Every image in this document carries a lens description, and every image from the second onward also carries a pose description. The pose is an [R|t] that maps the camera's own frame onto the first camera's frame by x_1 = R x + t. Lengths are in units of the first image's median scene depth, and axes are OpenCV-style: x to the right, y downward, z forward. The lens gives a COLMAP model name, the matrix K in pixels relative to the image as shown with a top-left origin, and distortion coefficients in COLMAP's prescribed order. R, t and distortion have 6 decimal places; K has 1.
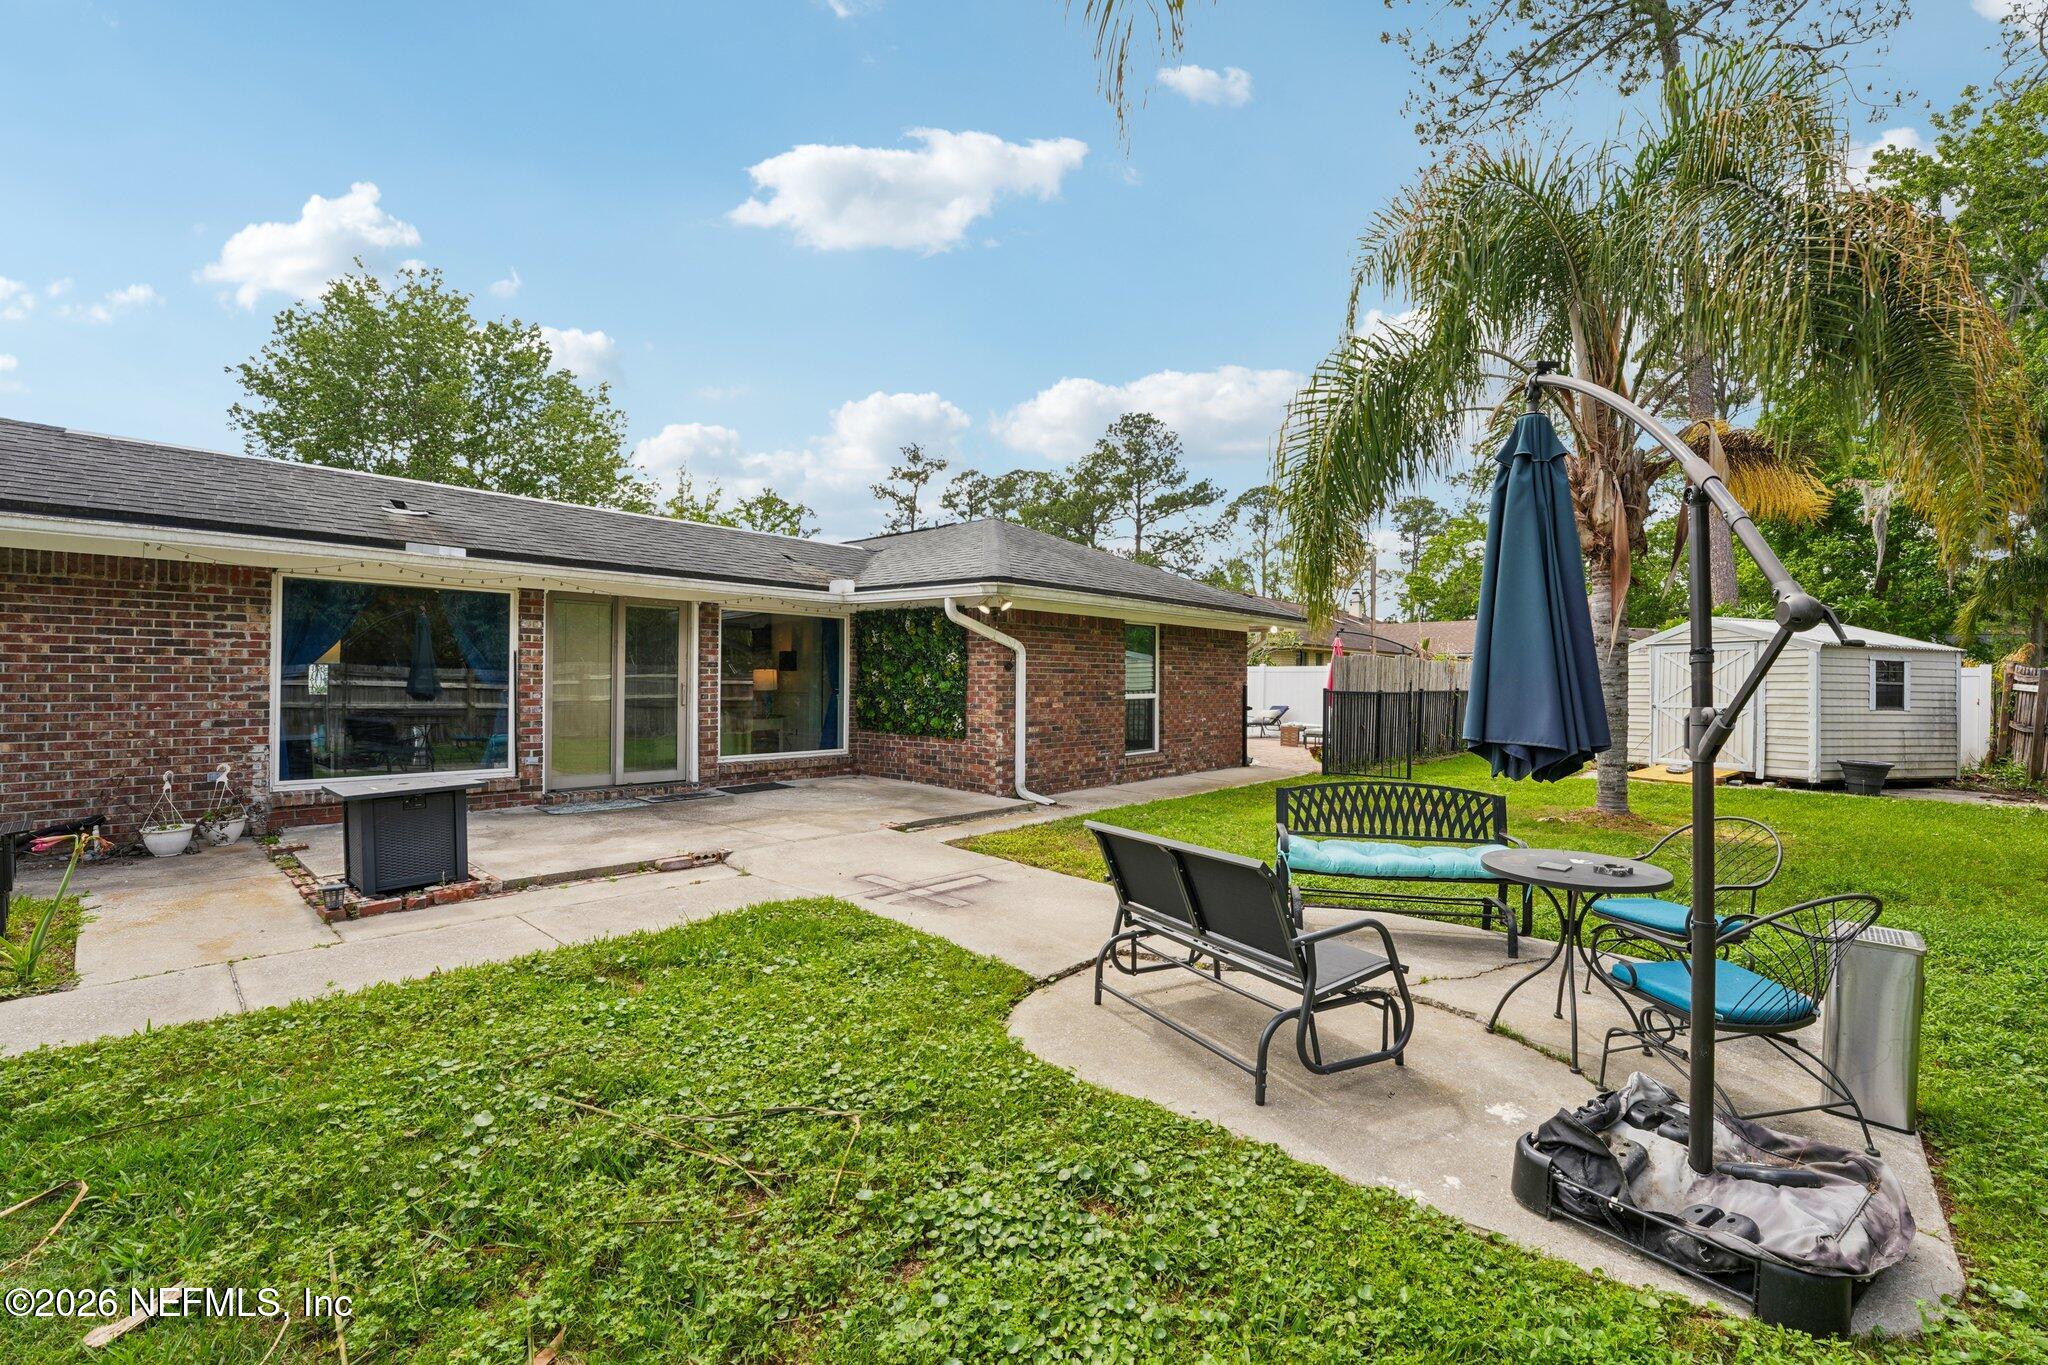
lens RADIAL K [[848.0, 0, 1024.0], [0, 848.0, 682.5], [0, 0, 1]] dist [-0.018612, 0.000085]
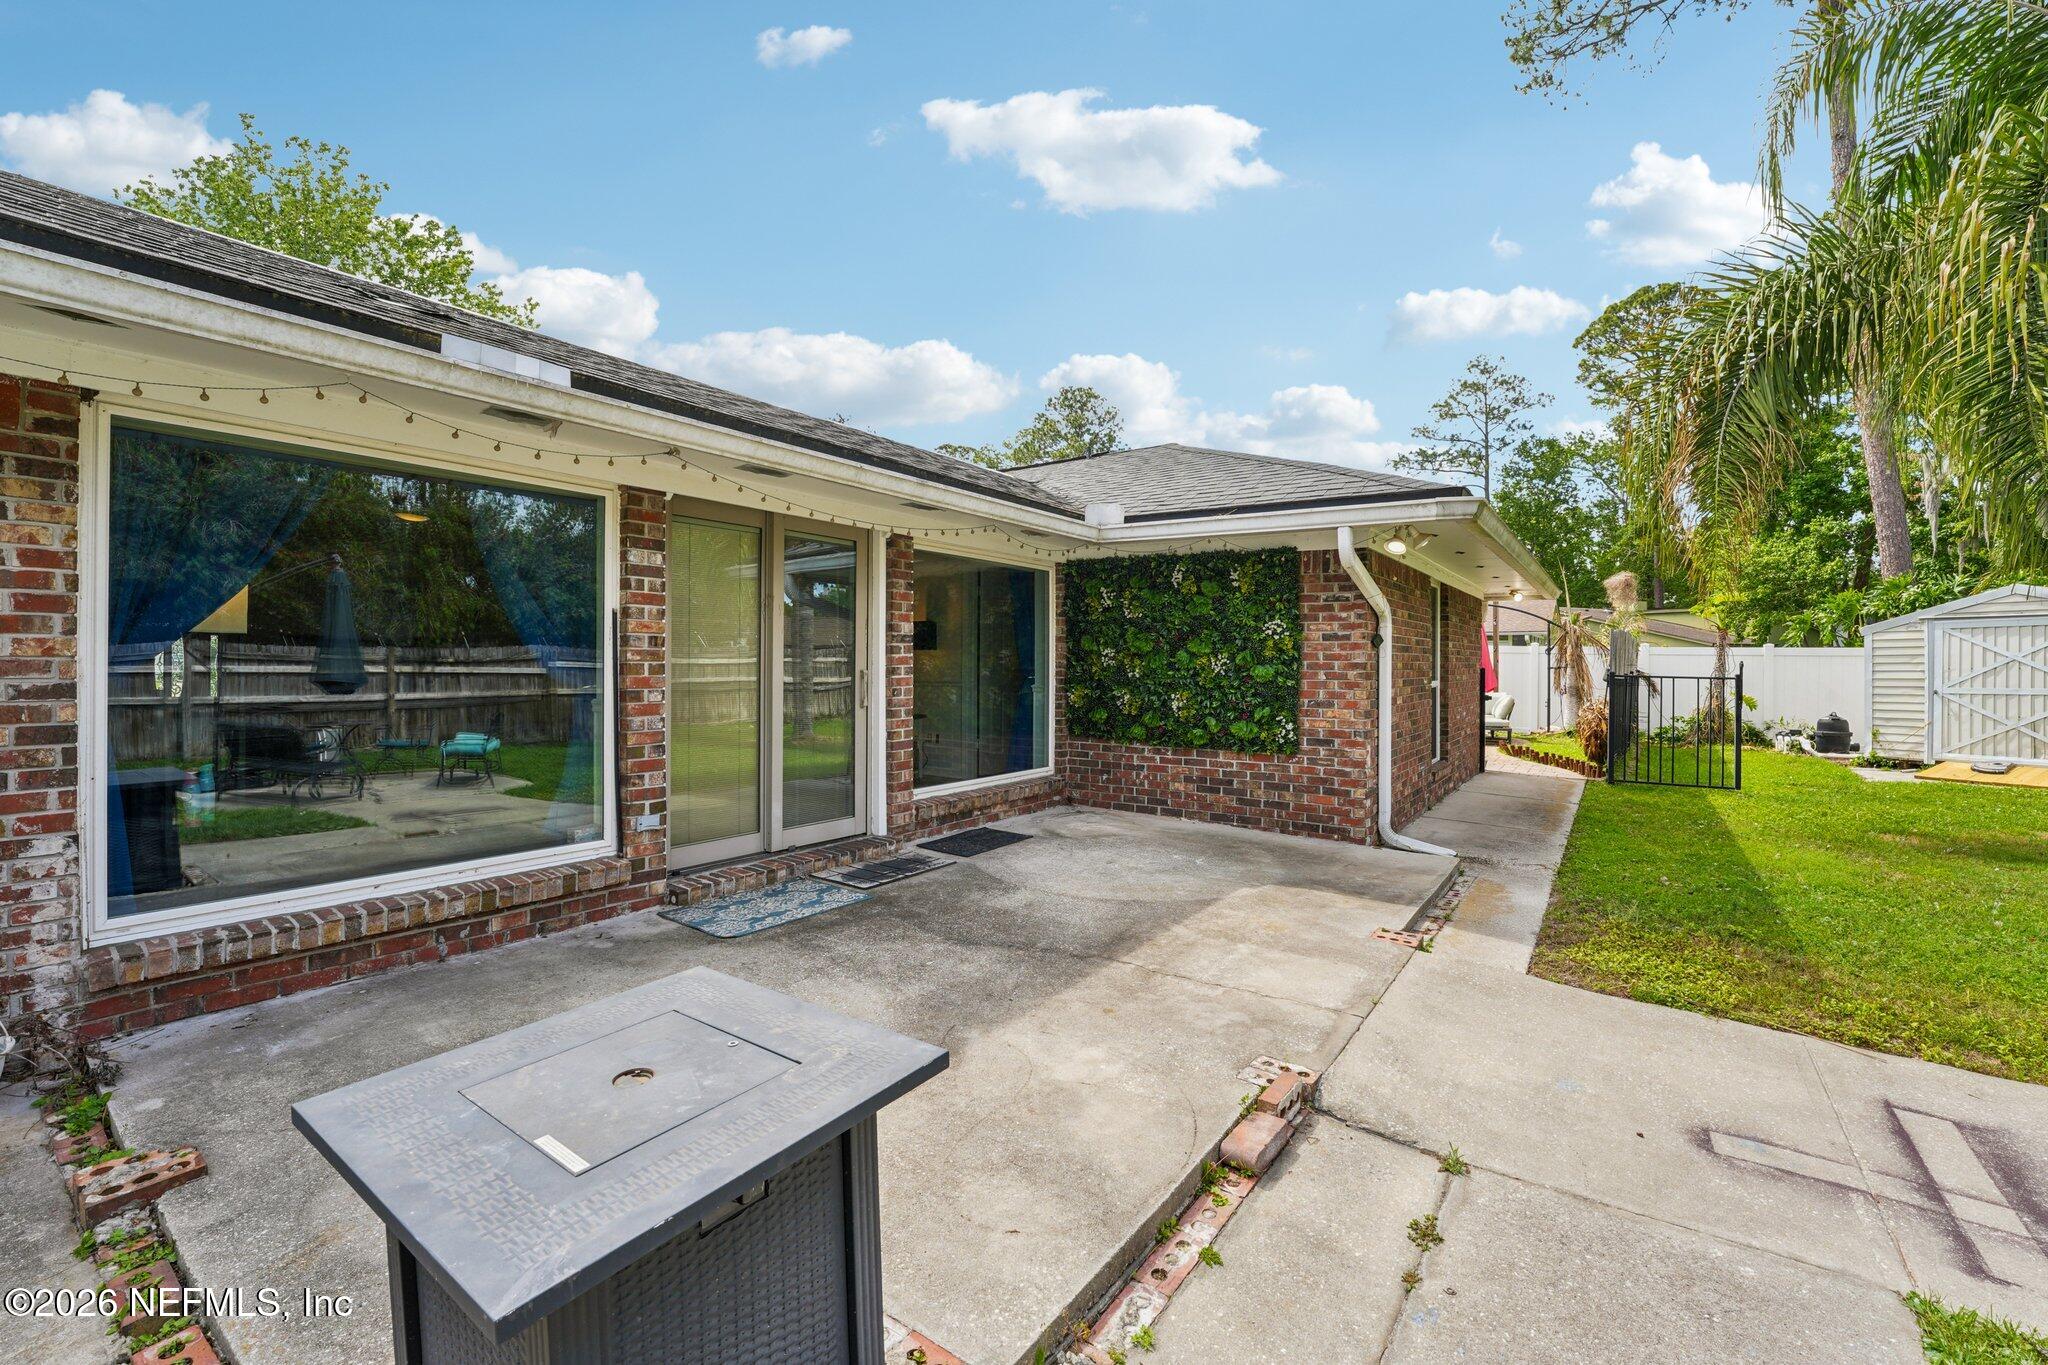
lens RADIAL K [[844.4, 0, 1021.1], [0, 844.4, 670.4], [0, 0, 1]] dist [-0.017976, 0.000814]
pose [[0.994283, -0.004094, 0.106694, -0.325703], [0.003219, 0.999960, 0.008367, -0.003152], [-0.106724, -0.007976, 0.994257, 0.367009]]
